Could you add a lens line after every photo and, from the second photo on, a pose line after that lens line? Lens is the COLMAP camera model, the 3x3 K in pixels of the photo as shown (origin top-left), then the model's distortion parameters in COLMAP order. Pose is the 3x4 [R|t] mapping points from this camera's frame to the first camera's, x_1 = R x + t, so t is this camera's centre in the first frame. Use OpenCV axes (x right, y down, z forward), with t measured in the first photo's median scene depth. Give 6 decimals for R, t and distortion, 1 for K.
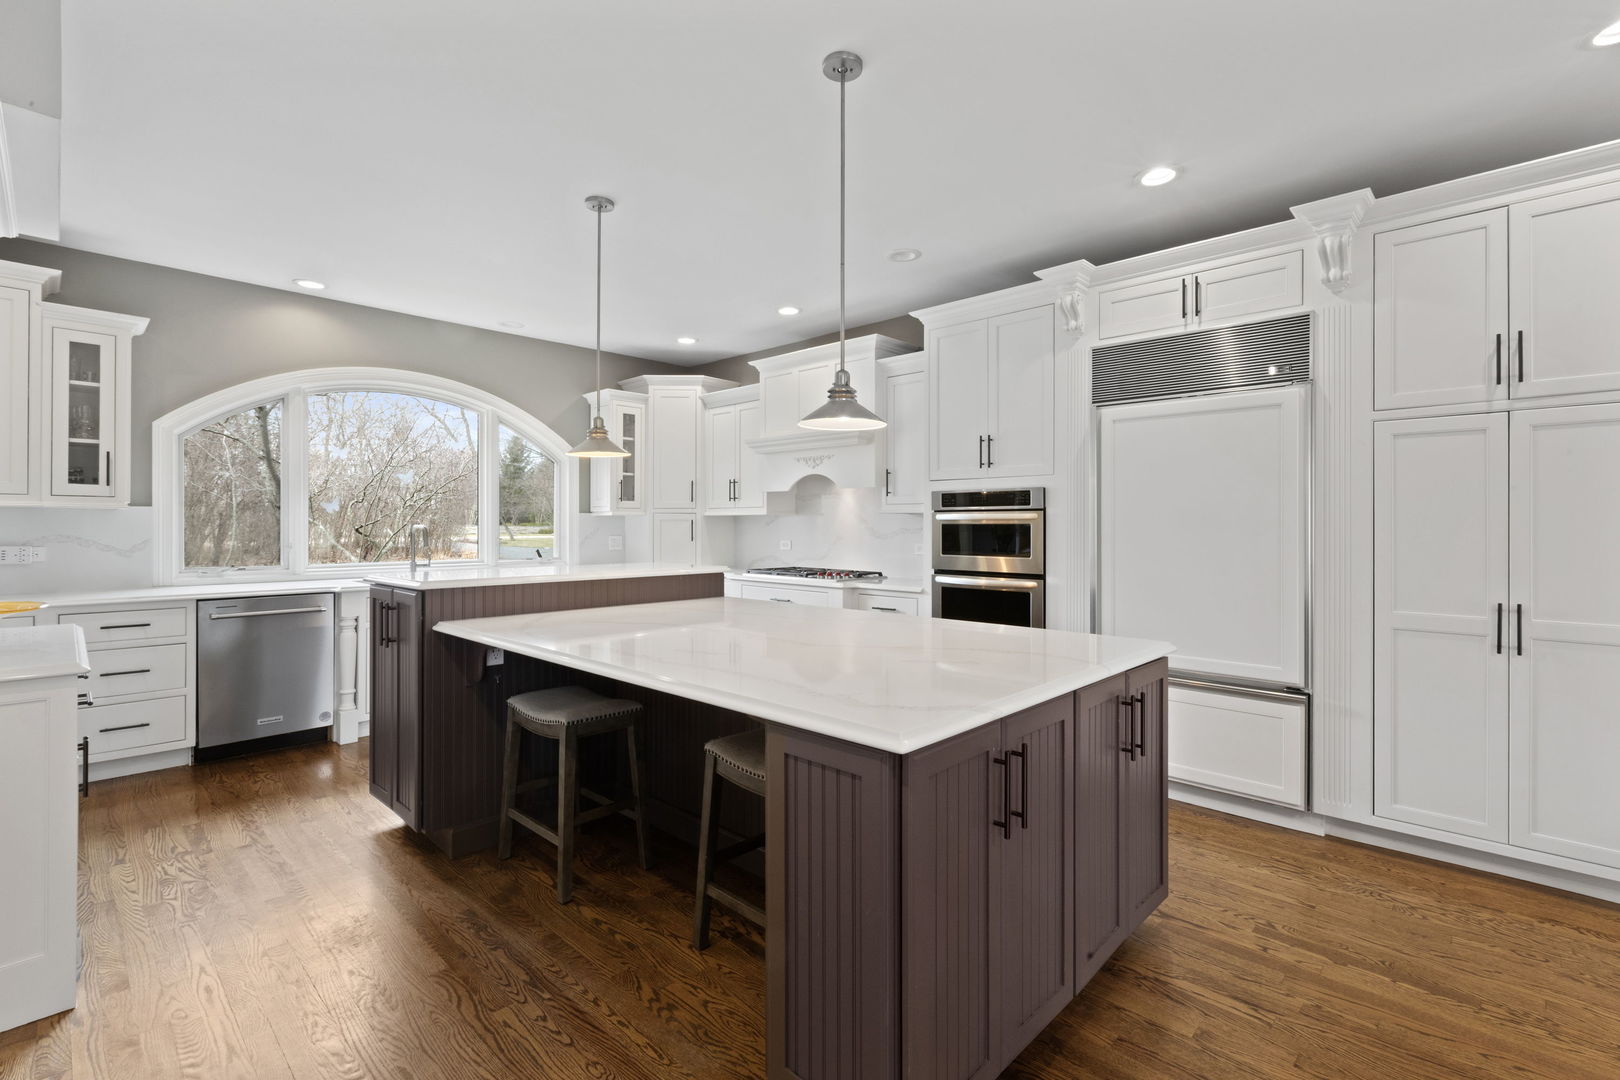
lens RADIAL K [[730.1, 0, 808.1], [0, 730.1, 520.1], [0, 0, 1]] dist [0.020084, -0.000018]
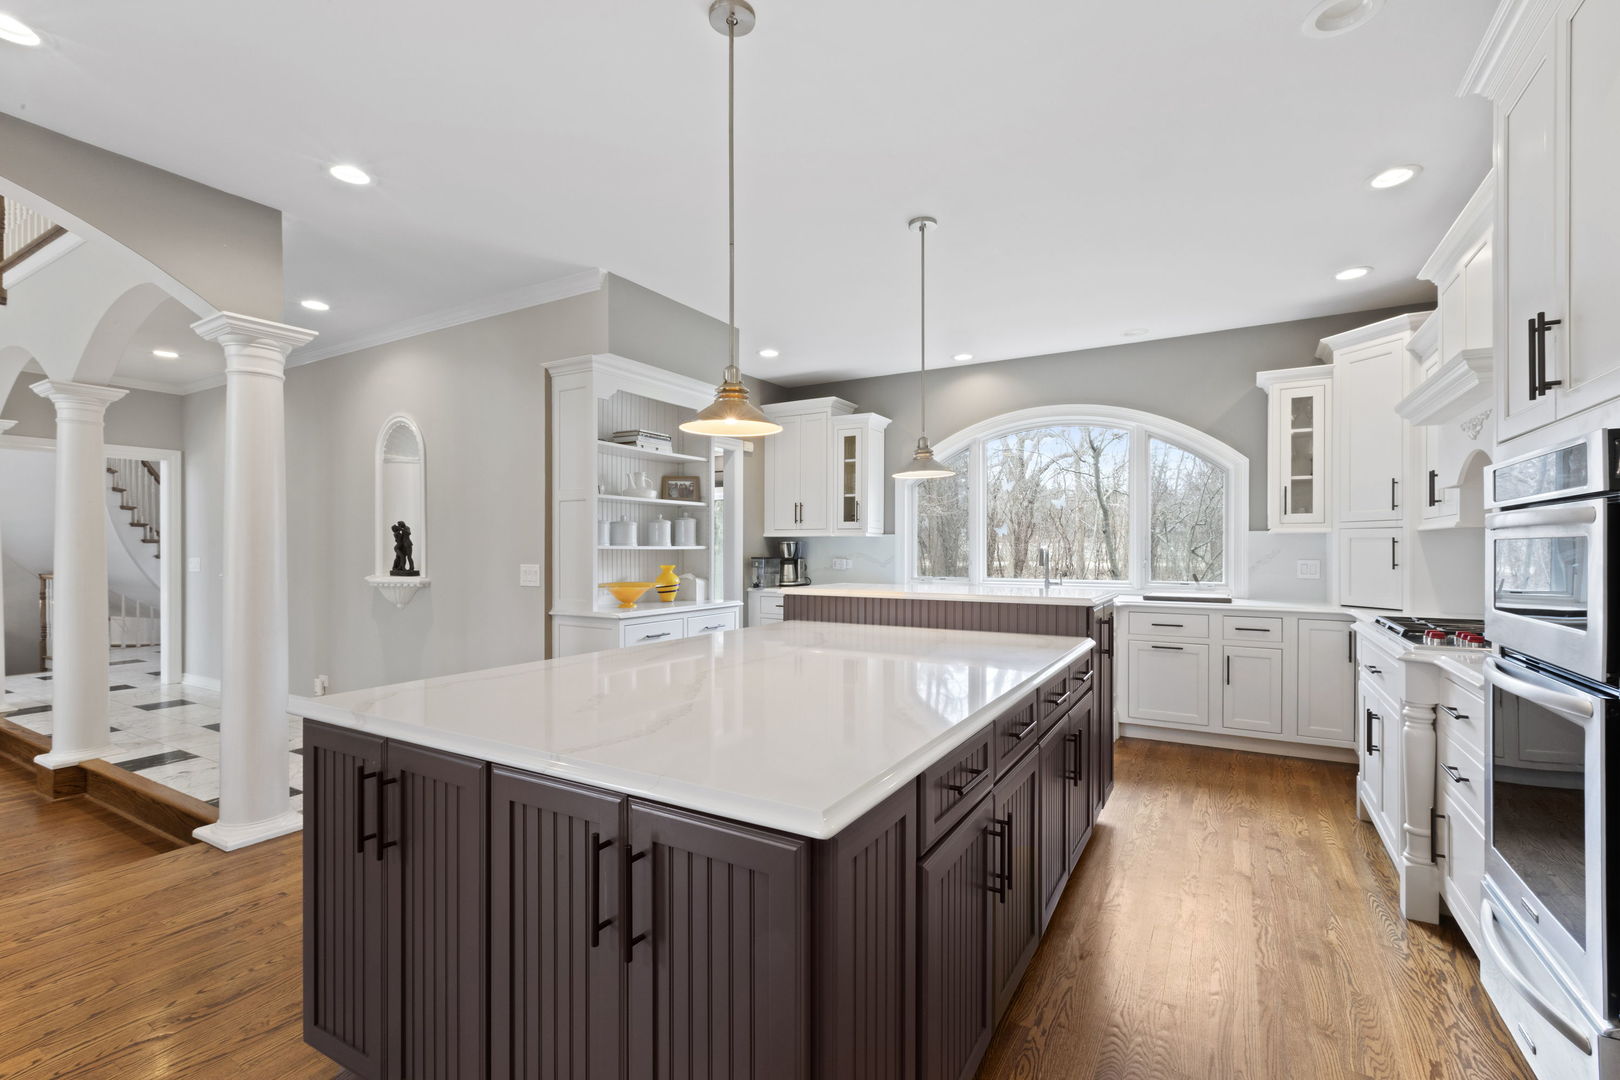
lens RADIAL K [[724.4, 0, 813.9], [0, 724.4, 549.5], [0, 0, 1]] dist [-0.001446, -0.000416]
pose [[0.237248, 0.000929, -0.971449, 0.543385], [0.006215, 0.999978, 0.002474, 0.008792], [0.971429, -0.006625, 0.237237, 0.518633]]
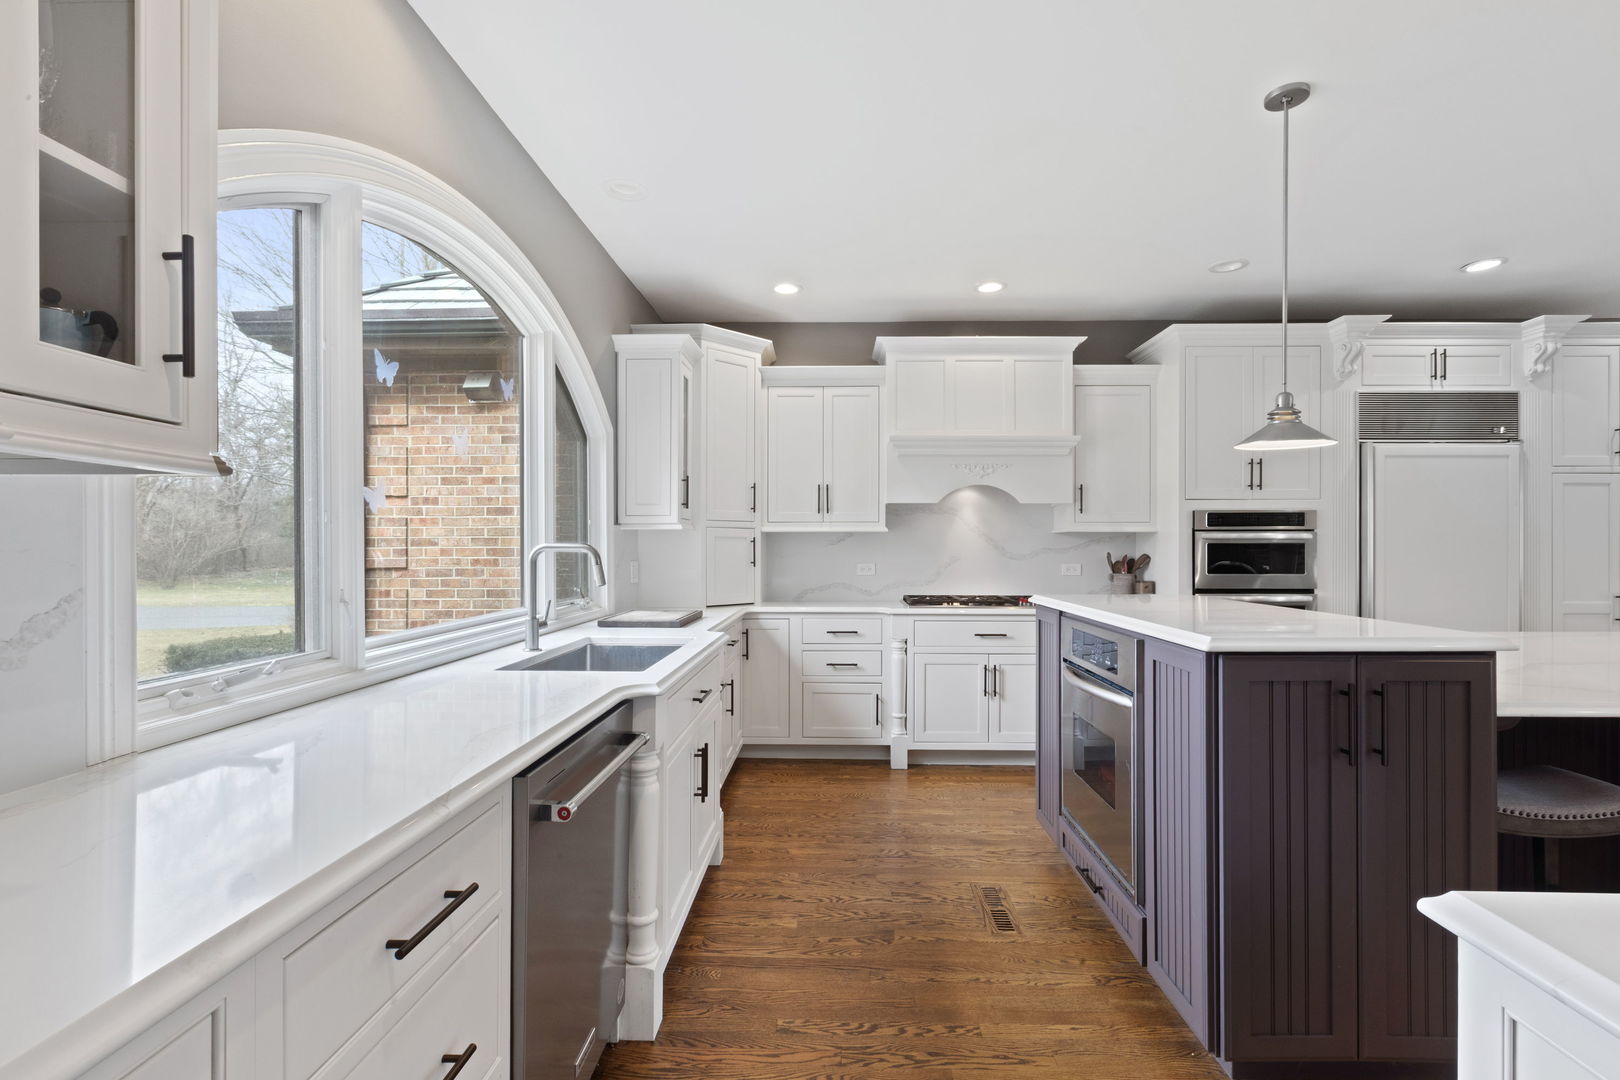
lens RADIAL K [[724.4, 0, 813.9], [0, 724.4, 549.5], [0, 0, 1]] dist [-0.001446, -0.000416]
pose [[0.742572, -0.001859, 0.669764, -0.925137], [-0.003950, 0.999967, 0.007155, 0.009725], [-0.669755, -0.007958, 0.742540, 0.658585]]
